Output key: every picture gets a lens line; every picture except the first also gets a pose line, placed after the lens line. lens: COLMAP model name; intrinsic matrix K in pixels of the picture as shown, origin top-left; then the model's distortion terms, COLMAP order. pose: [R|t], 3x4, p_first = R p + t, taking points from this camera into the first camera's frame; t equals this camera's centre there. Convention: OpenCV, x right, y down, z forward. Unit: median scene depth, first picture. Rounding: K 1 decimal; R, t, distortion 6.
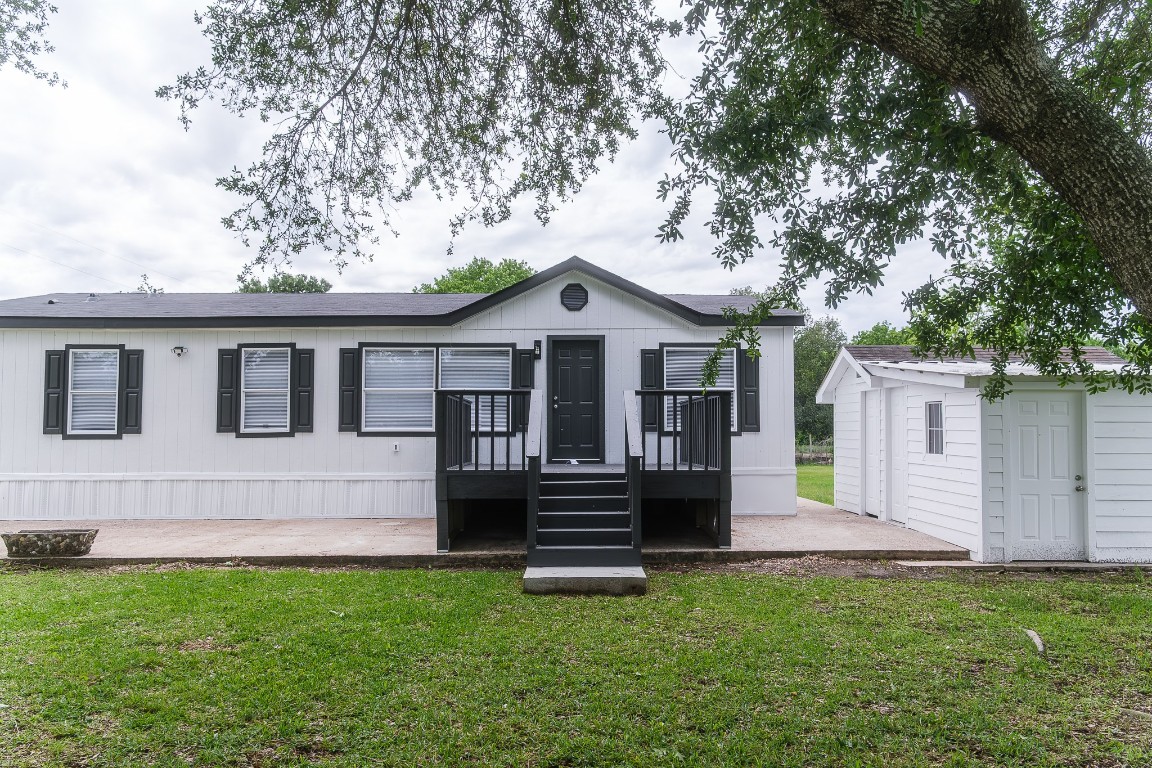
lens RADIAL K [[824.7, 0, 572.4], [0, 824.7, 379.3], [0, 0, 1]] dist [0.006073, -0.000455]
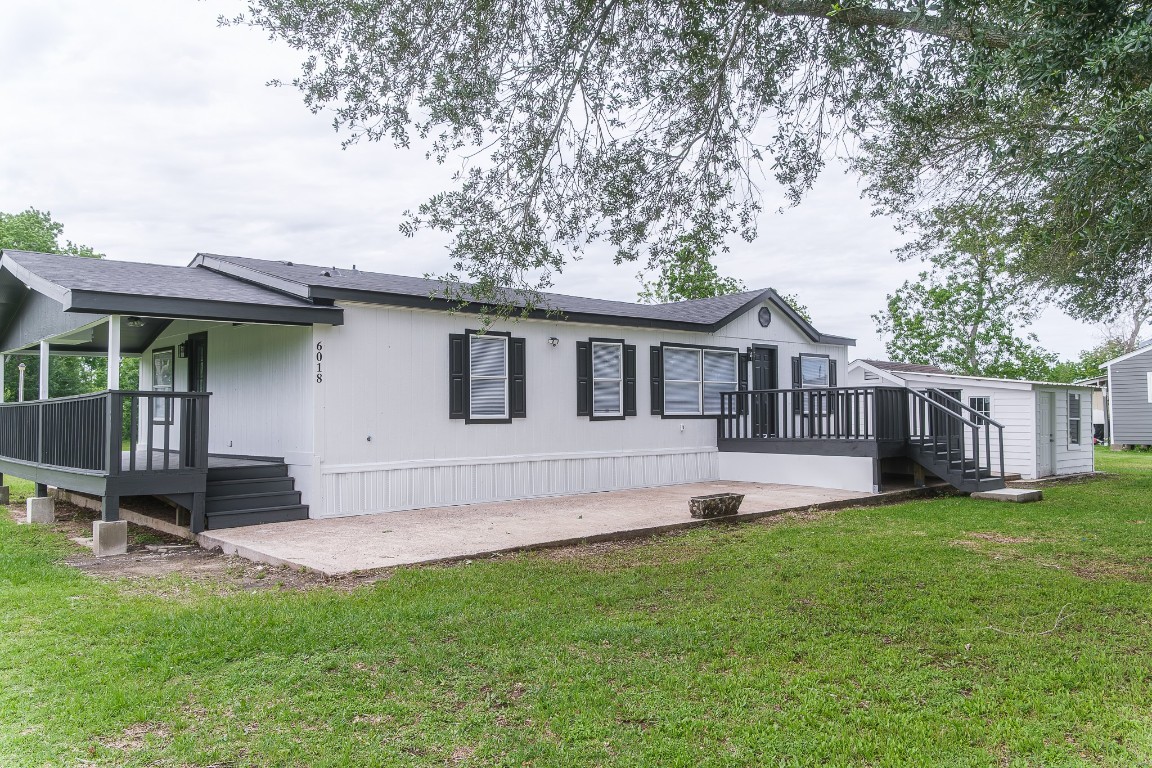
lens RADIAL K [[824.7, 0, 577.5], [0, 824.7, 380.9], [0, 0, 1]] dist [0.006073, -0.000455]
pose [[0.761197, 0.022478, 0.648131, -1.150457], [-0.032216, 0.999476, 0.003173, 0.013040], [-0.647720, -0.023296, 0.761522, 0.155964]]
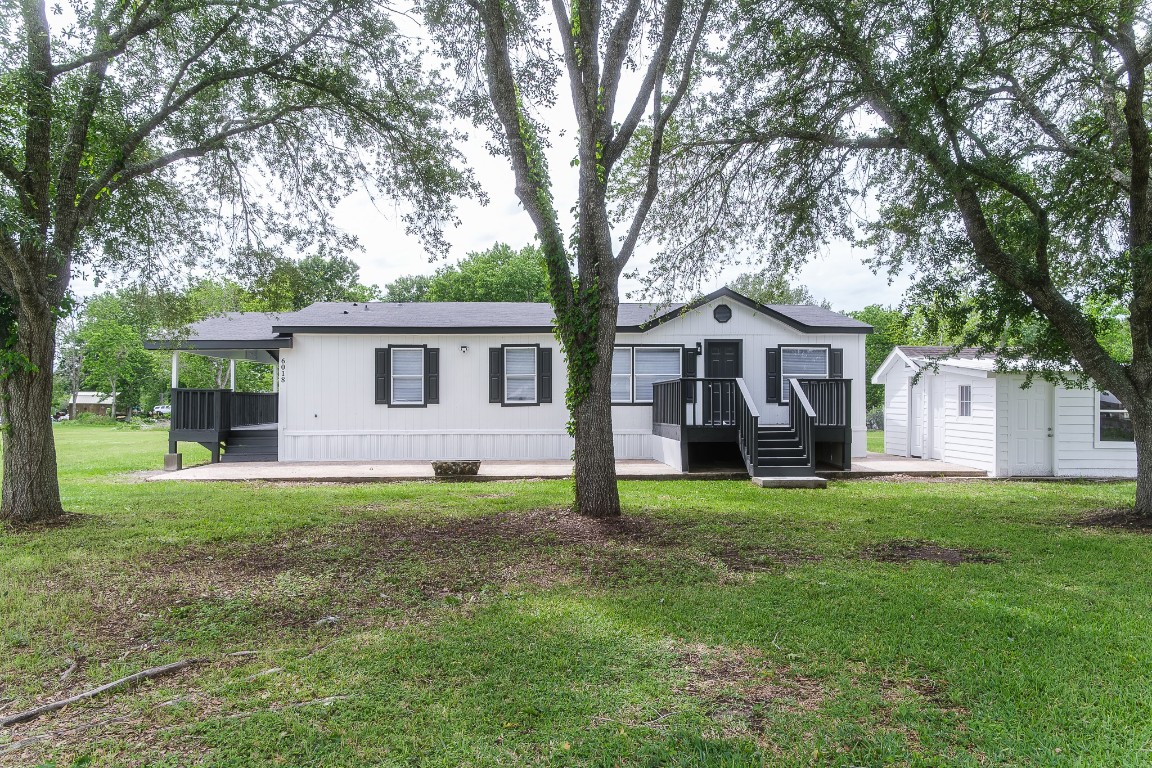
lens RADIAL K [[824.7, 0, 575.8], [0, 824.7, 396.1], [0, 0, 1]] dist [0.006073, -0.000455]
pose [[0.999211, 0.000771, 0.039718, -0.332235], [-0.002880, 0.998586, 0.053076, -0.028960], [-0.039621, -0.053148, 0.997800, -0.506784]]
